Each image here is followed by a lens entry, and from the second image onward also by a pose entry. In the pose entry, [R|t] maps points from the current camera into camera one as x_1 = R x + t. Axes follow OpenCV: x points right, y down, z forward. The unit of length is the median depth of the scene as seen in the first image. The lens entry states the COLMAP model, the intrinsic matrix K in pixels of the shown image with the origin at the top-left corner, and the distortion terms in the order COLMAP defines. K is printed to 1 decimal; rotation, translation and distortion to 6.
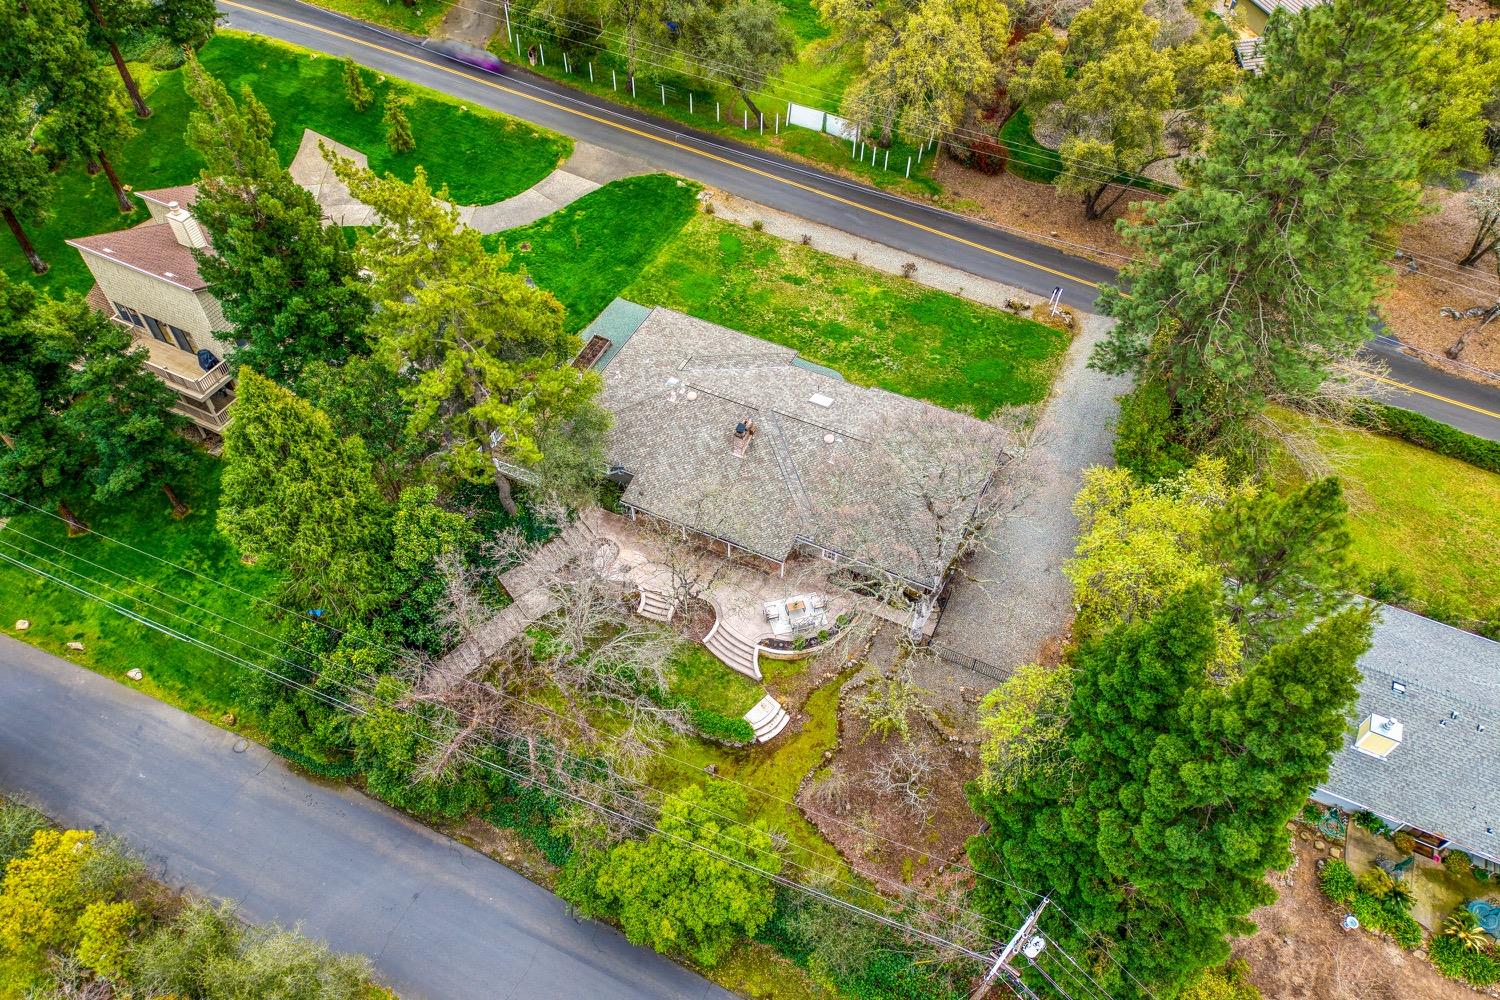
lens RADIAL K [[1027.2, 0, 750.0], [0, 1027.2, 500.0], [0, 0, 1]] dist [0.039233, -0.035909]
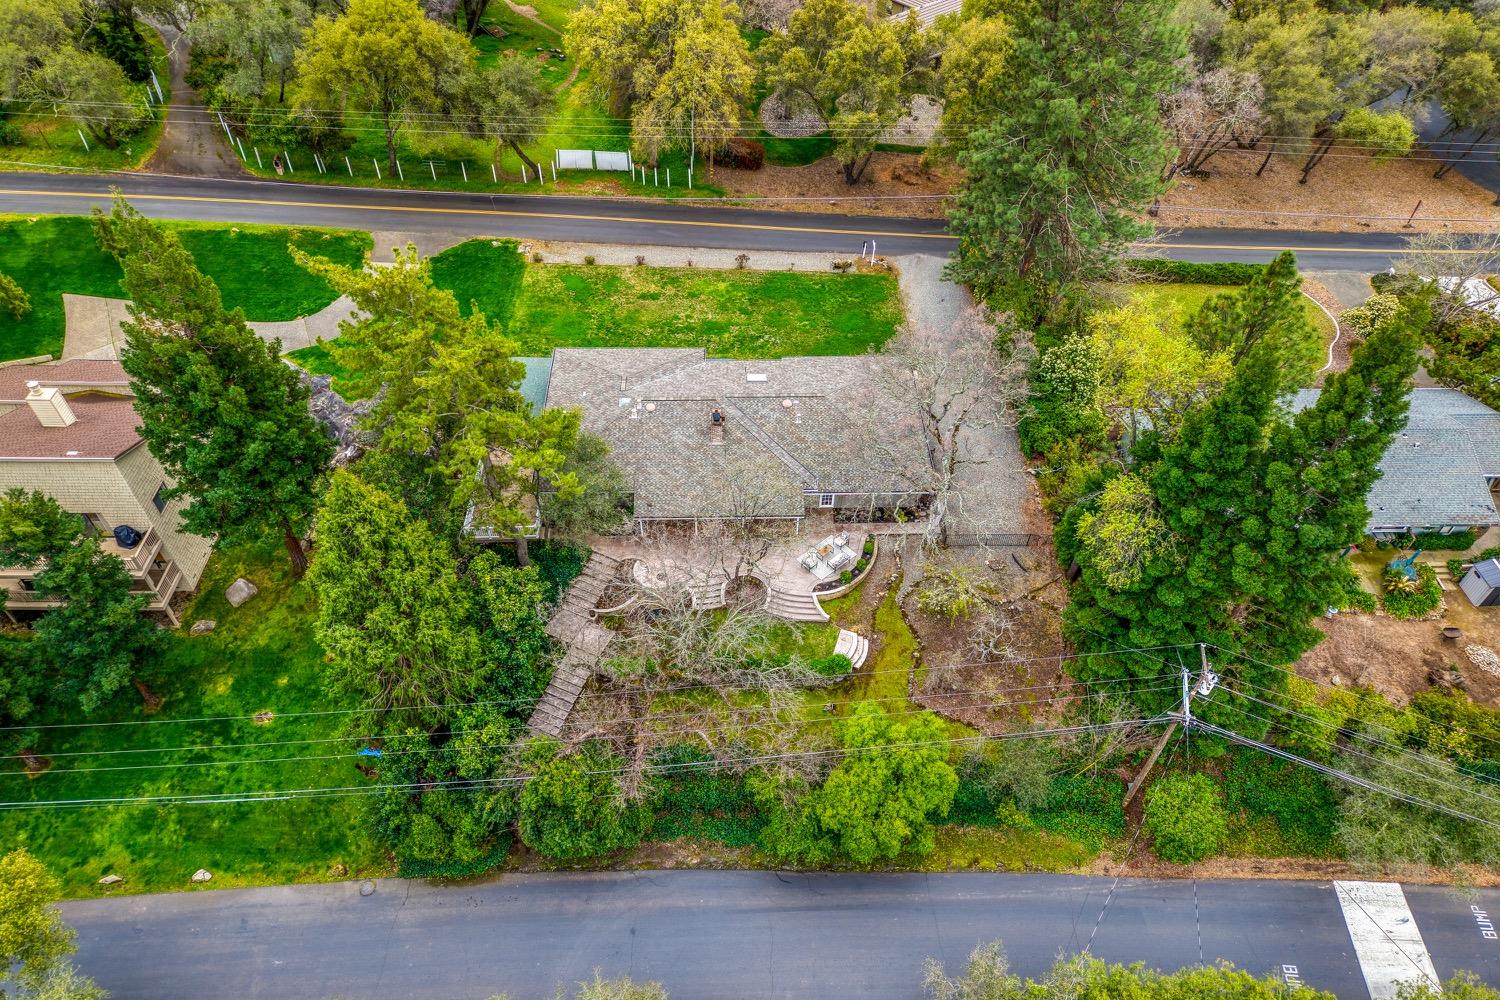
lens RADIAL K [[1027.2, 0, 750.0], [0, 1027.2, 500.0], [0, 0, 1]] dist [0.039233, -0.035909]
pose [[0.894739, -0.326382, 0.304823, -0.330854], [0.342033, 0.939685, 0.002187, 0.021742], [-0.287152, 0.102302, 0.952407, -0.028397]]
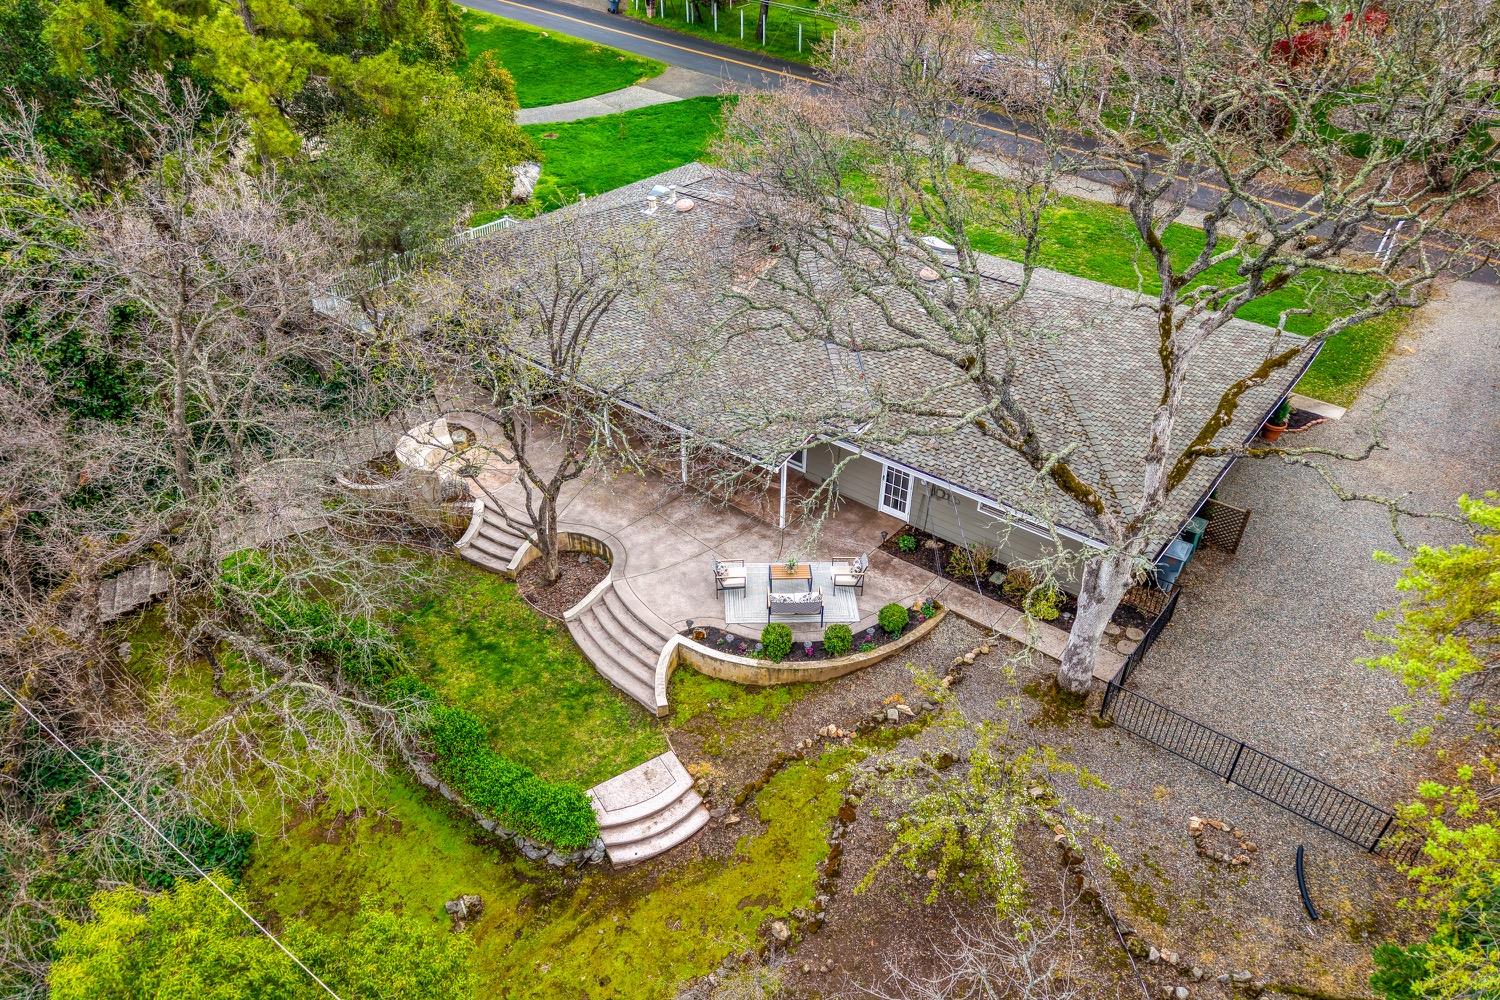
lens RADIAL K [[1023.6, 0, 750.0], [0, 1023.6, 500.0], [0, 0, 1]] dist [-0.003725, -0.002832]
pose [[0.972779, 0.123404, -0.196146, 0.102787], [-0.169141, 0.956682, -0.236960, 0.170366], [0.158408, 0.263686, 0.951513, 0.561349]]
